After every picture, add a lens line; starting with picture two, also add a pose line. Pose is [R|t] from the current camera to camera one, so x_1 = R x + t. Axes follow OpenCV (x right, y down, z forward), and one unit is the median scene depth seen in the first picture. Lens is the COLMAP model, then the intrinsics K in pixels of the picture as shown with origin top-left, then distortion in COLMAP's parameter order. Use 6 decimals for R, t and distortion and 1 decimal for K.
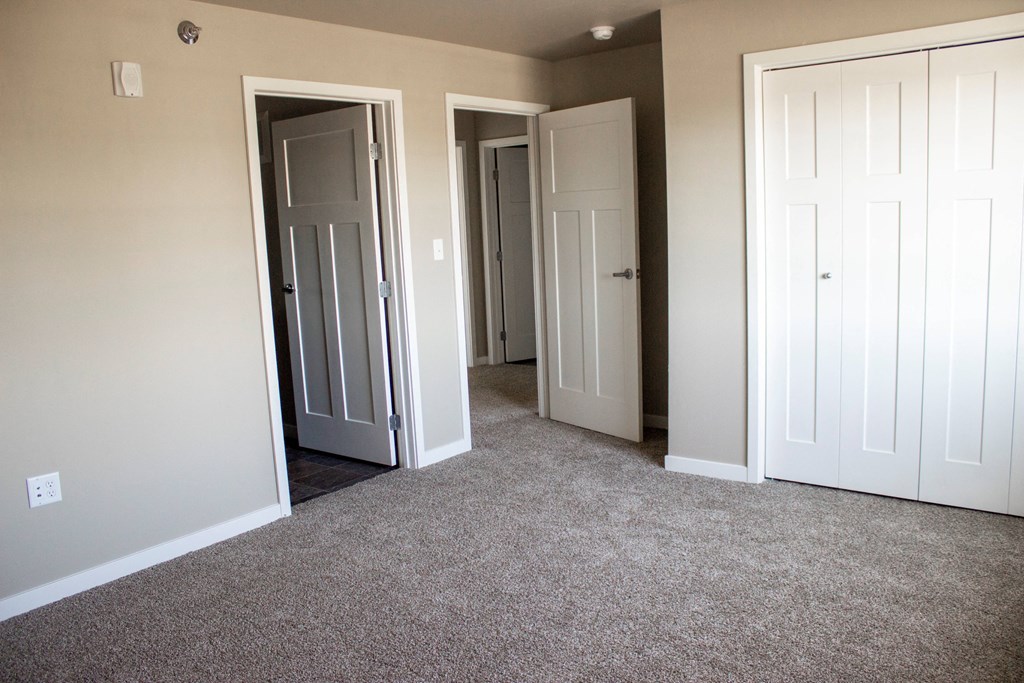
lens RADIAL K [[855.1, 0, 507.1], [0, 855.1, 344.2], [0, 0, 1]] dist [-0.054638, 0.018704]
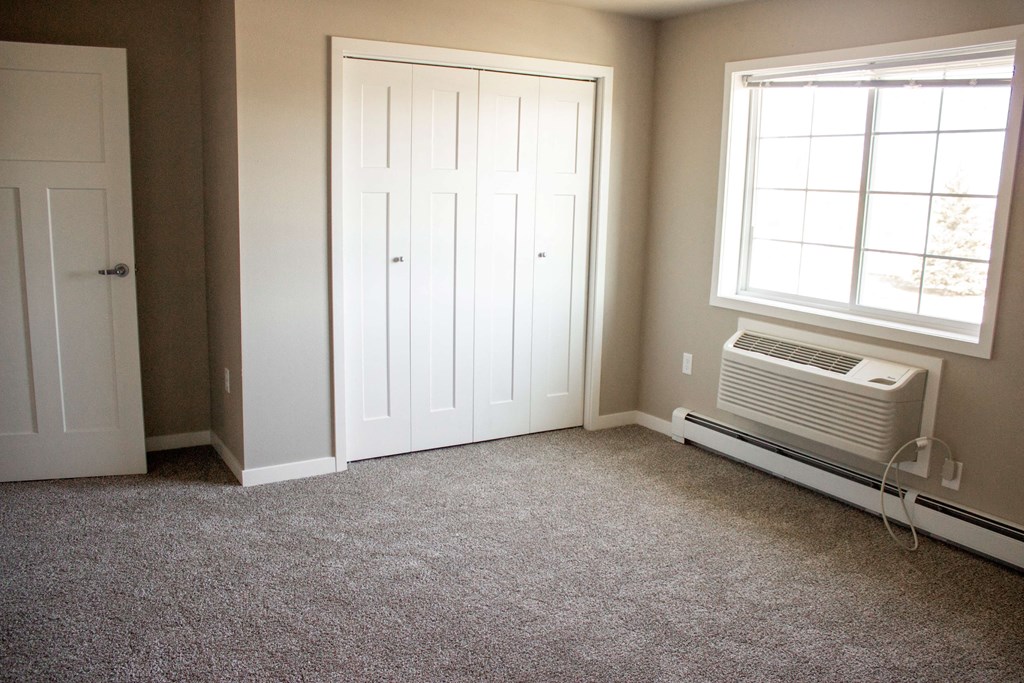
lens RADIAL K [[855.1, 0, 503.3], [0, 855.1, 336.4], [0, 0, 1]] dist [-0.054638, 0.018704]
pose [[0.379325, -0.113298, 0.918301, -0.551570], [0.113820, 0.990651, 0.075208, -0.047084], [-0.918236, 0.075993, 0.388674, 0.435921]]
